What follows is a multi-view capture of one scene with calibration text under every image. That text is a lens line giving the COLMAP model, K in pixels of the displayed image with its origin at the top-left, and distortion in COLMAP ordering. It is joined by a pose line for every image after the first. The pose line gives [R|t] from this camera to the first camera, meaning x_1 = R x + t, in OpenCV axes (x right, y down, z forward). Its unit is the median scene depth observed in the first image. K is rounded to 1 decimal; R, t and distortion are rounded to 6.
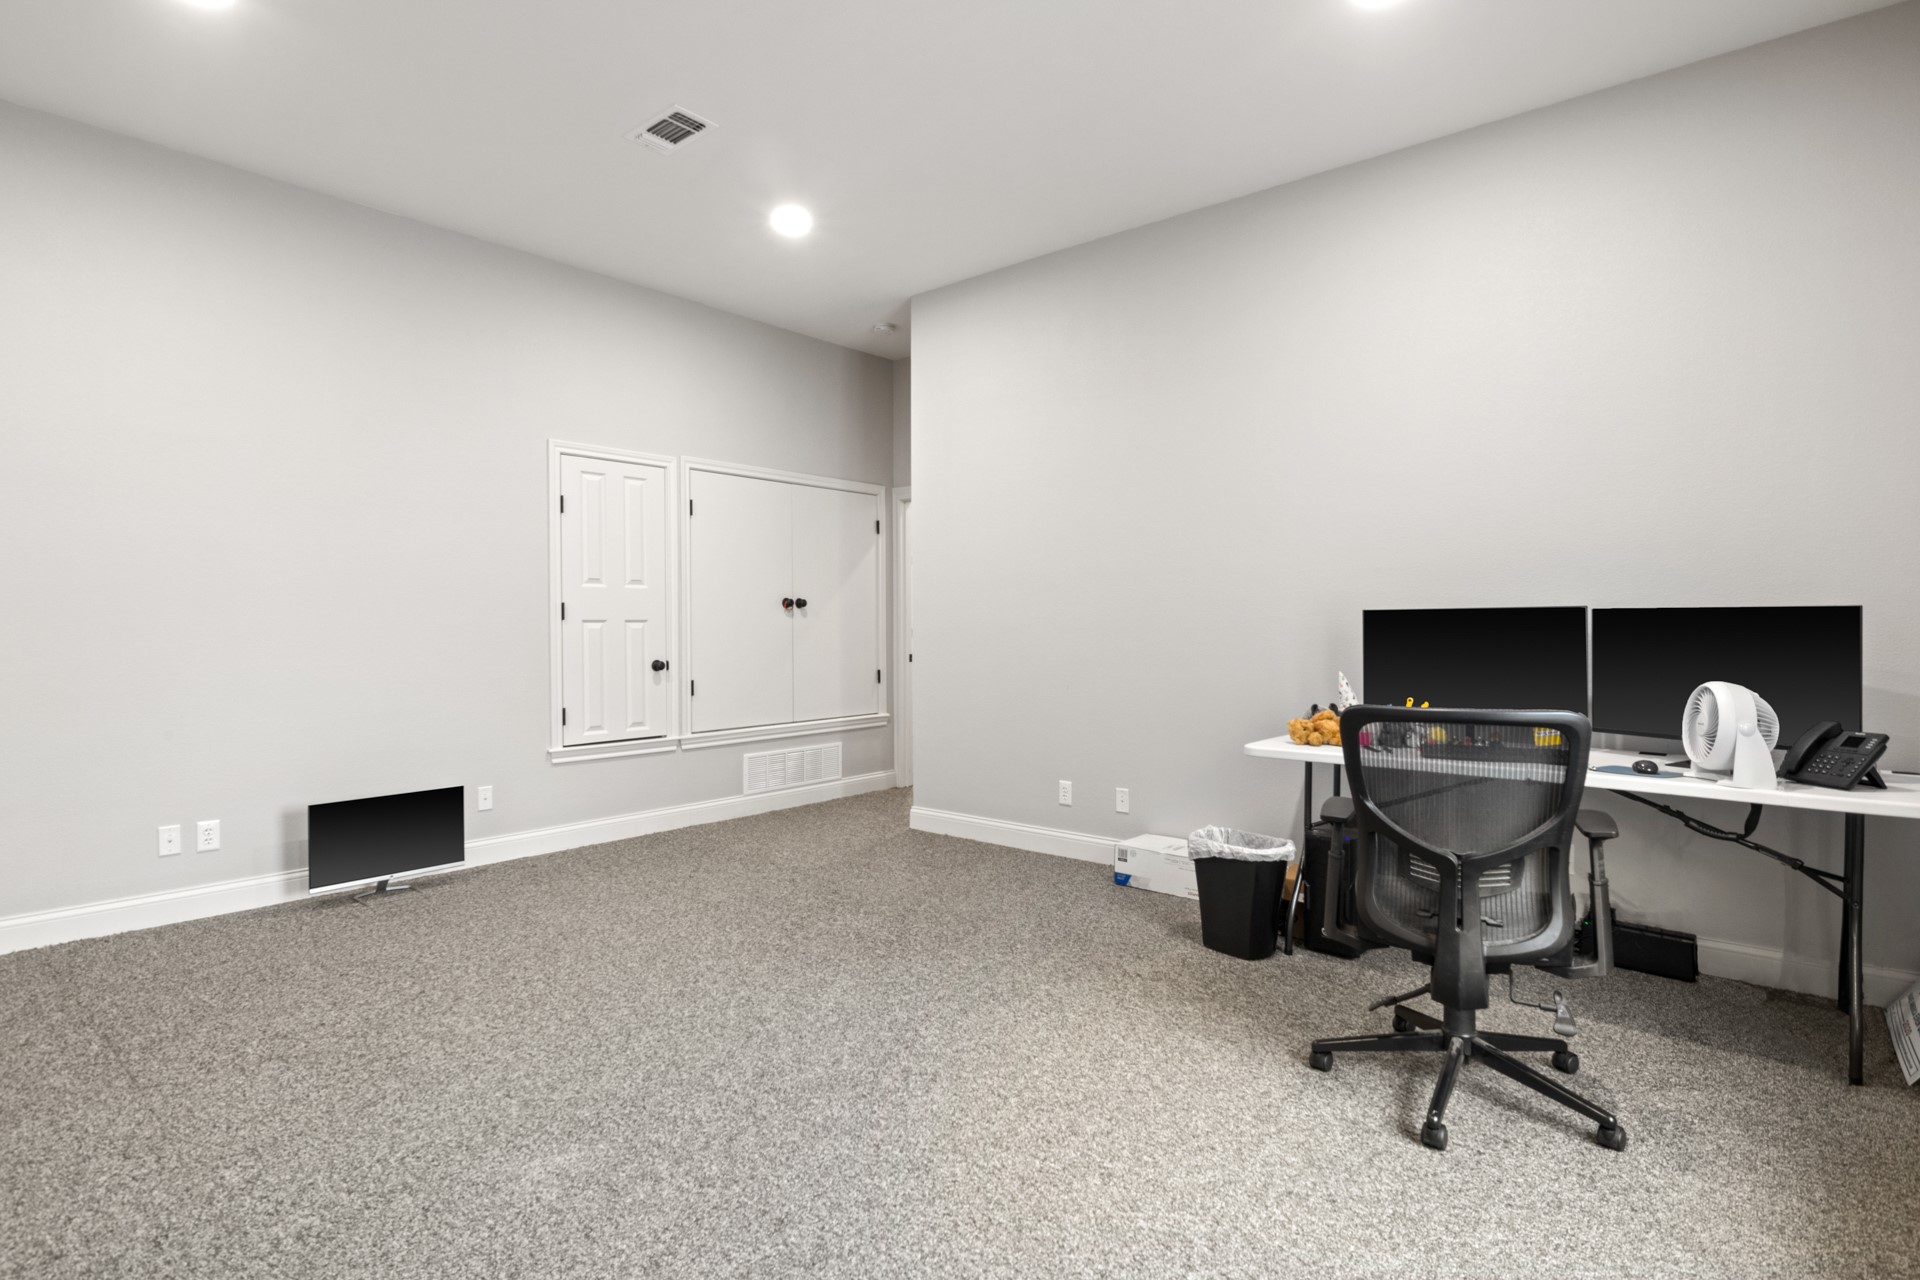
lens RADIAL K [[956.4, 0, 966.2], [0, 956.4, 628.4], [0, 0, 1]] dist [-0.001168, -0.000304]
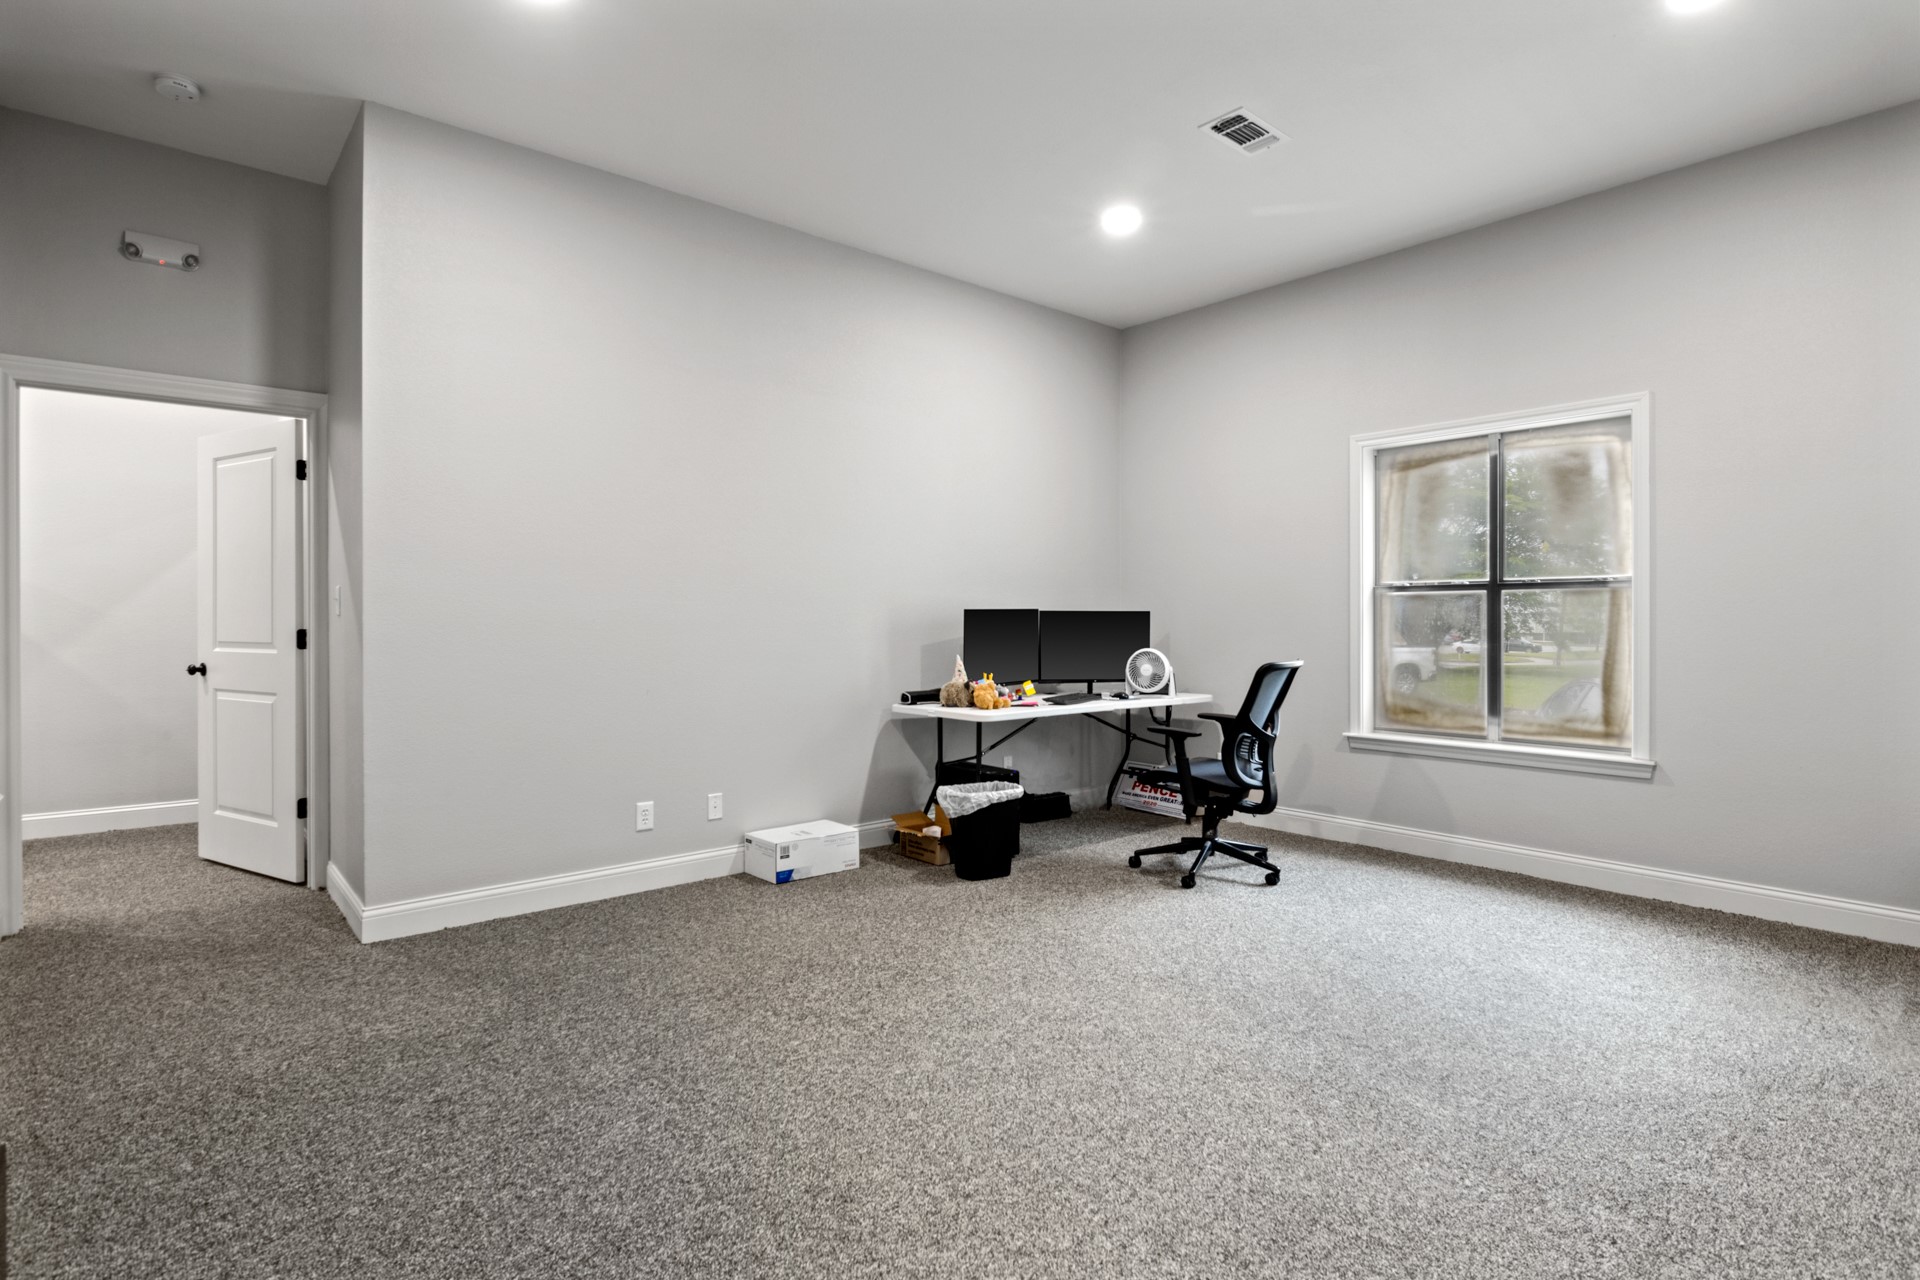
lens RADIAL K [[963.4, 0, 956.9], [0, 963.4, 612.3], [0, 0, 1]] dist [-0.005422, -0.001233]
pose [[0.165408, 0.006971, 0.986201, -0.942648], [0.004212, 0.999961, -0.007774, -0.002781], [-0.986216, 0.005440, 0.165373, 0.785031]]
